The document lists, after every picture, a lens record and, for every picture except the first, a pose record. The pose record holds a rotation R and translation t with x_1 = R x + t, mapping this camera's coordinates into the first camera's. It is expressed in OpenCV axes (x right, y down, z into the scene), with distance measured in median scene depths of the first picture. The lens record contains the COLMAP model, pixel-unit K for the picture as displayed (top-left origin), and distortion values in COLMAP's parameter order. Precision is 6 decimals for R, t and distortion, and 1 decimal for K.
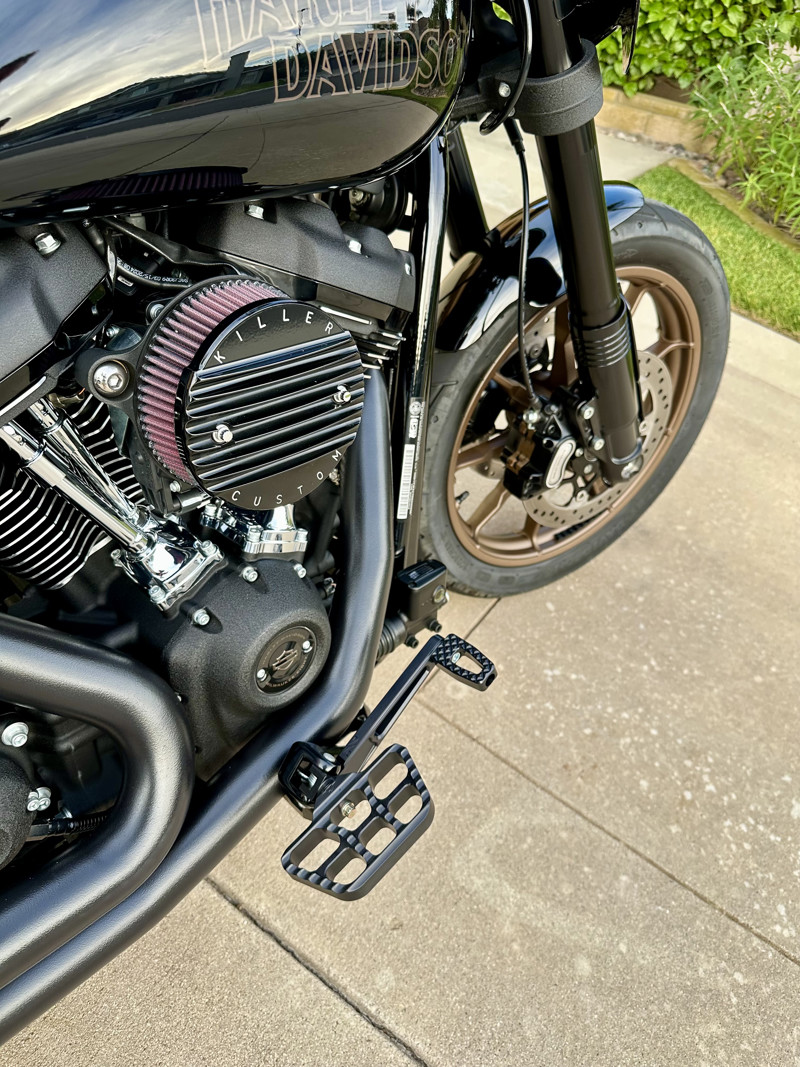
lens RADIAL K [[744.0, 0, 400.0], [0, 744.0, 533.5], [0, 0, 1]] dist [0.076170, -0.173026]
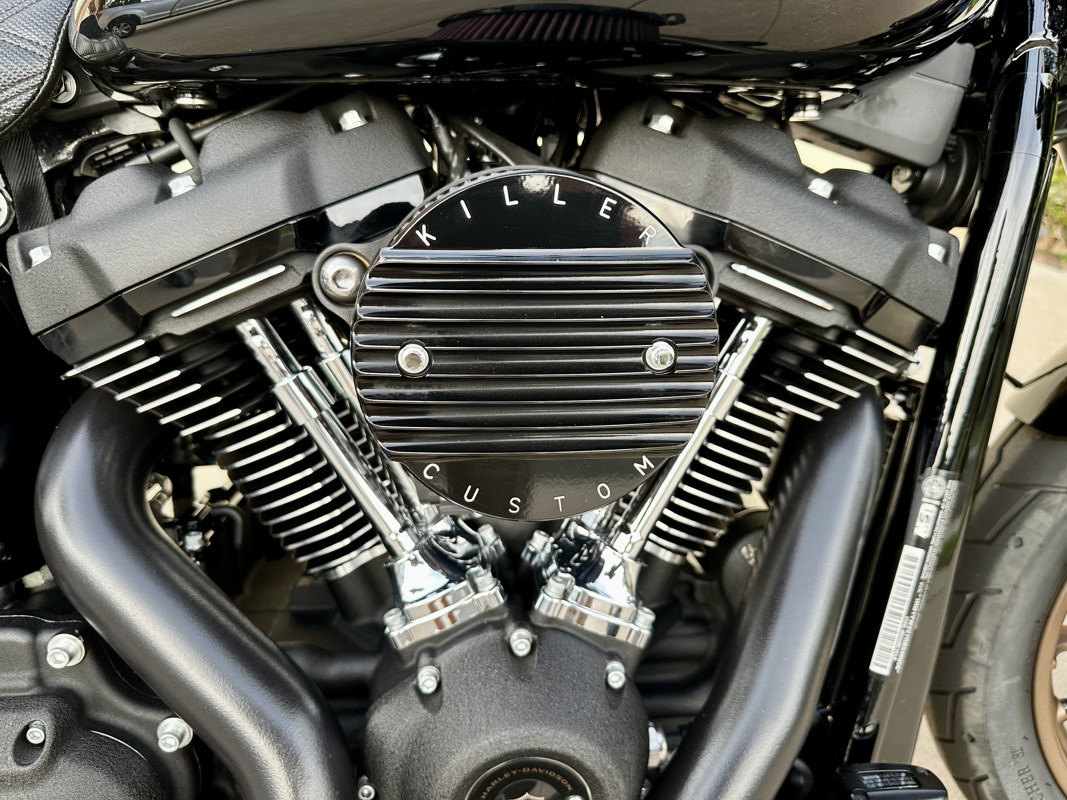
lens RADIAL K [[756.6, 0, 537.5], [0, 756.6, 392.2], [0, 0, 1]] dist [0.001693, -0.007405]
pose [[0.769026, 0.127954, -0.626280, 0.141226], [-0.332455, 0.916883, -0.220904, -0.001929], [0.545960, 0.378091, 0.747646, 0.351180]]
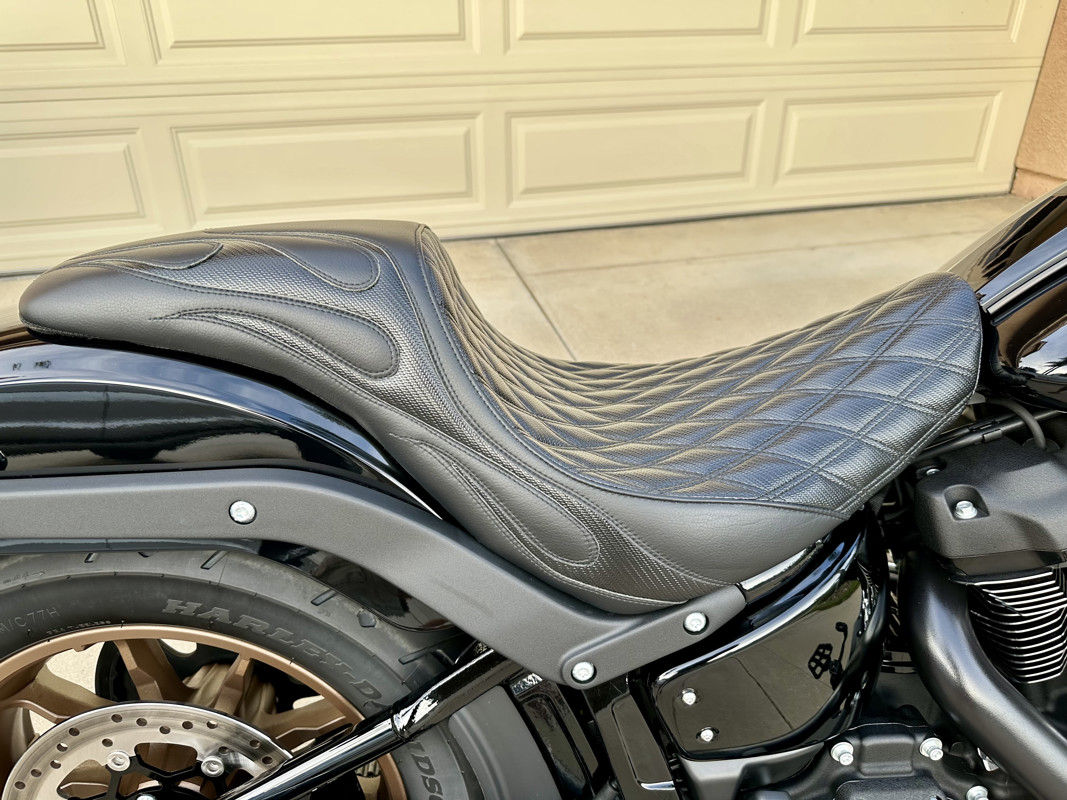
lens RADIAL K [[770.7, 0, 533.2], [0, 770.7, 390.3], [0, 0, 1]] dist [-0.016206, -0.001243]
pose [[0.748013, 0.189487, -0.636059, -0.272850], [-0.347483, 0.928337, -0.132085, 0.061957], [0.565449, 0.319821, 0.760251, -0.364348]]
